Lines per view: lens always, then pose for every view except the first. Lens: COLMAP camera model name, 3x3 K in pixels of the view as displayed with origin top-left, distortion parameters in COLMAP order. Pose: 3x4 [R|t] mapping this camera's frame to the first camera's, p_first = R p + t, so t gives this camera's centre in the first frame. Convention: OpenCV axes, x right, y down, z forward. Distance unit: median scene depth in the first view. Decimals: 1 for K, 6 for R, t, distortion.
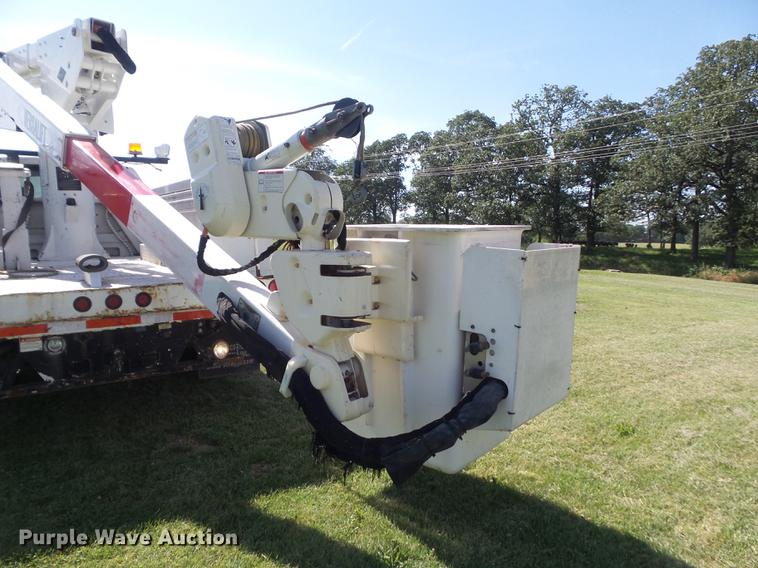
lens RADIAL K [[526.8, 0, 384.3], [0, 526.8, 290.1], [0, 0, 1]] dist [0.002108, 0.006699]
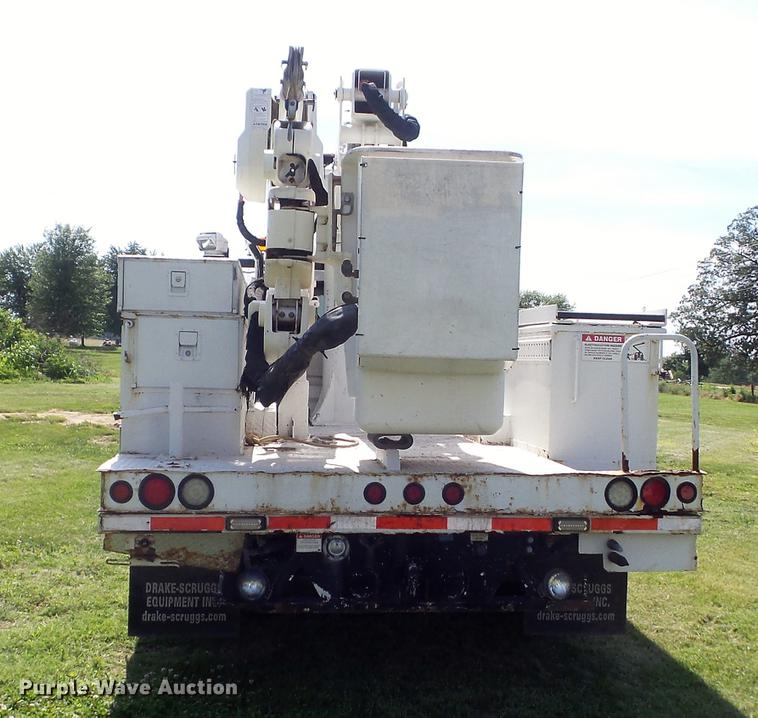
lens RADIAL K [[1090.1, 0, 407.3], [0, 1090.1, 372.0], [0, 0, 1]] dist [-0.011665, 0.000000]
pose [[0.893065, 0.029277, -0.448973, 0.063486], [-0.081879, 0.991793, -0.098194, 0.002950], [0.442414, 0.124455, 0.888133, -0.159838]]
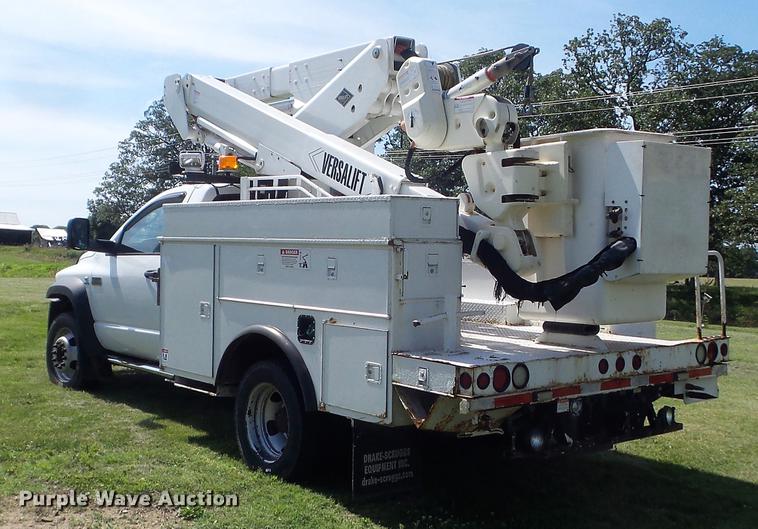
lens RADIAL K [[982.4, 0, 398.1], [0, 982.4, 261.6], [0, 0, 1]] dist [-0.011946, 0.000000]
pose [[0.993852, 0.013769, 0.109857, -0.624005], [-0.002731, 0.994984, -0.099998, 0.008511], [-0.110682, 0.099084, 0.988904, -0.459732]]
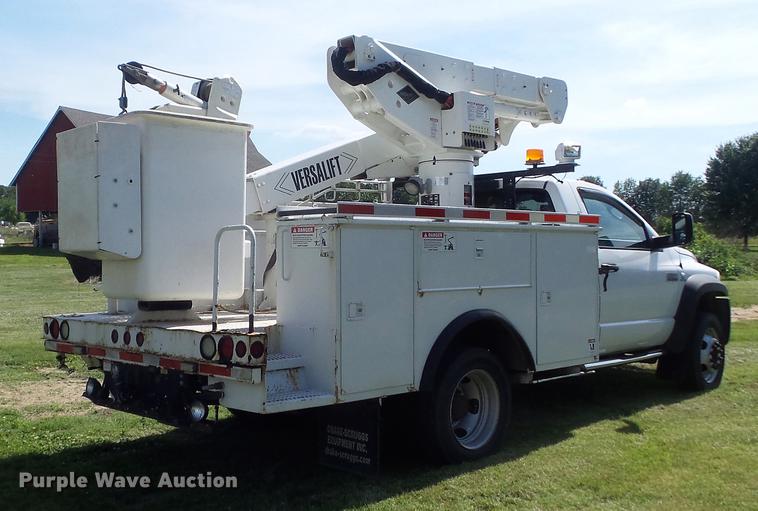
lens RADIAL K [[942.2, 0, 372.9], [0, 942.2, 251.8], [0, 0, 1]] dist [-0.126919, 0.000000]
pose [[0.182625, -0.002935, -0.983178, 0.781177], [-0.117789, 0.992728, -0.024842, -0.088360], [0.976101, 0.120344, 0.180951, 0.609030]]
